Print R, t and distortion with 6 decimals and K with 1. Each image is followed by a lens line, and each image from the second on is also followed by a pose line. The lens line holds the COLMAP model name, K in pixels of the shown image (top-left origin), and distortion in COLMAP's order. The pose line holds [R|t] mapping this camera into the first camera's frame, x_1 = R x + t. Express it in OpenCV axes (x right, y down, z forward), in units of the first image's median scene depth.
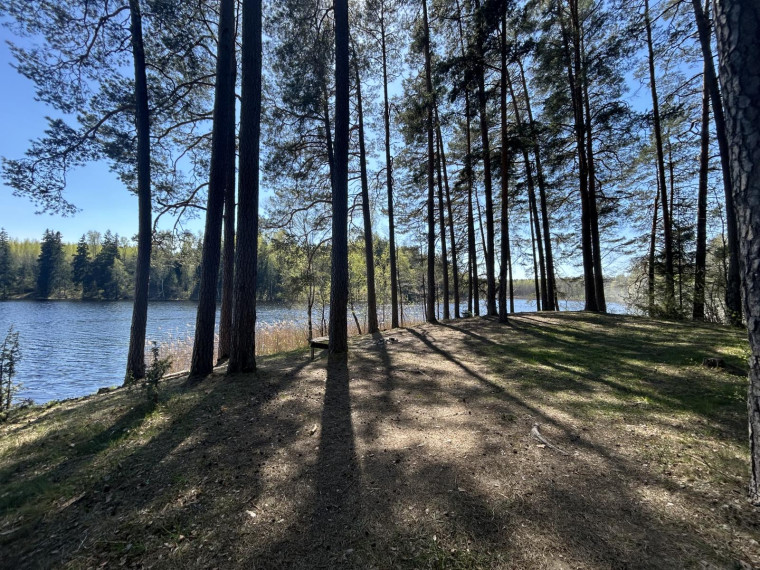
lens RADIAL K [[303.6, 0, 378.3], [0, 303.6, 281.5], [0, 0, 1]] dist [0.000183, 0.000066]
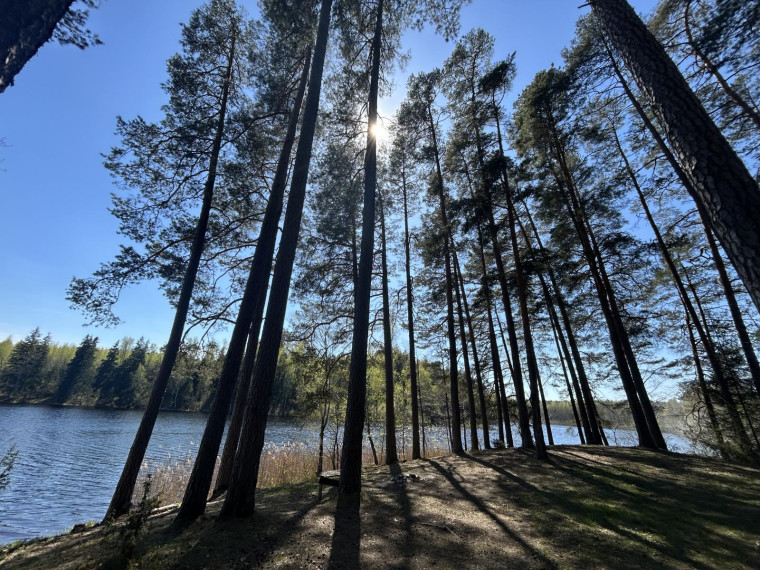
lens RADIAL K [[303.6, 0, 378.8], [0, 303.6, 284.3], [0, 0, 1]] dist [0.000183, 0.000066]
pose [[0.997667, 0.010888, -0.067399, 0.000487], [-0.033754, 0.936771, -0.348311, -0.009375], [0.059345, 0.349773, 0.934953, -0.001618]]
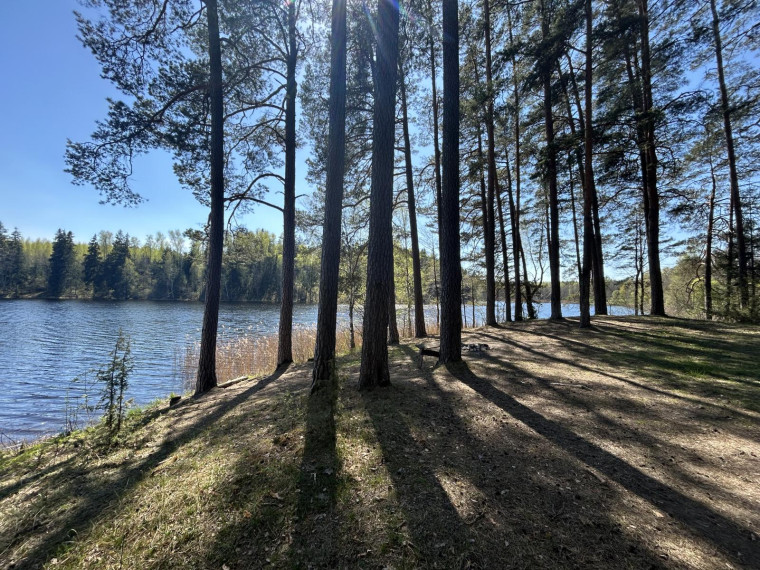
lens RADIAL K [[303.6, 0, 382.0], [0, 303.6, 282.8], [0, 0, 1]] dist [0.000183, 0.000066]
pose [[0.999934, 0.007120, -0.008976, -0.148881], [-0.007138, 0.999973, -0.001942, 0.005582], [0.008962, 0.002006, 0.999958, 0.054596]]
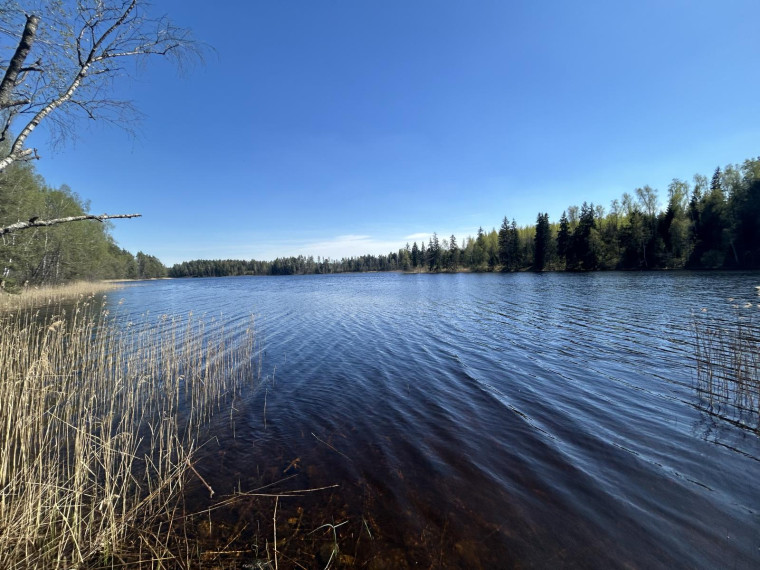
lens RADIAL K [[303.6, 0, 378.2], [0, 303.6, 282.9], [0, 0, 1]] dist [0.000183, 0.000066]
pose [[0.247051, 0.020623, -0.968783, -1.080462], [0.075291, 0.996343, 0.040409, 0.110999], [0.966073, -0.082923, 0.244594, 0.968464]]
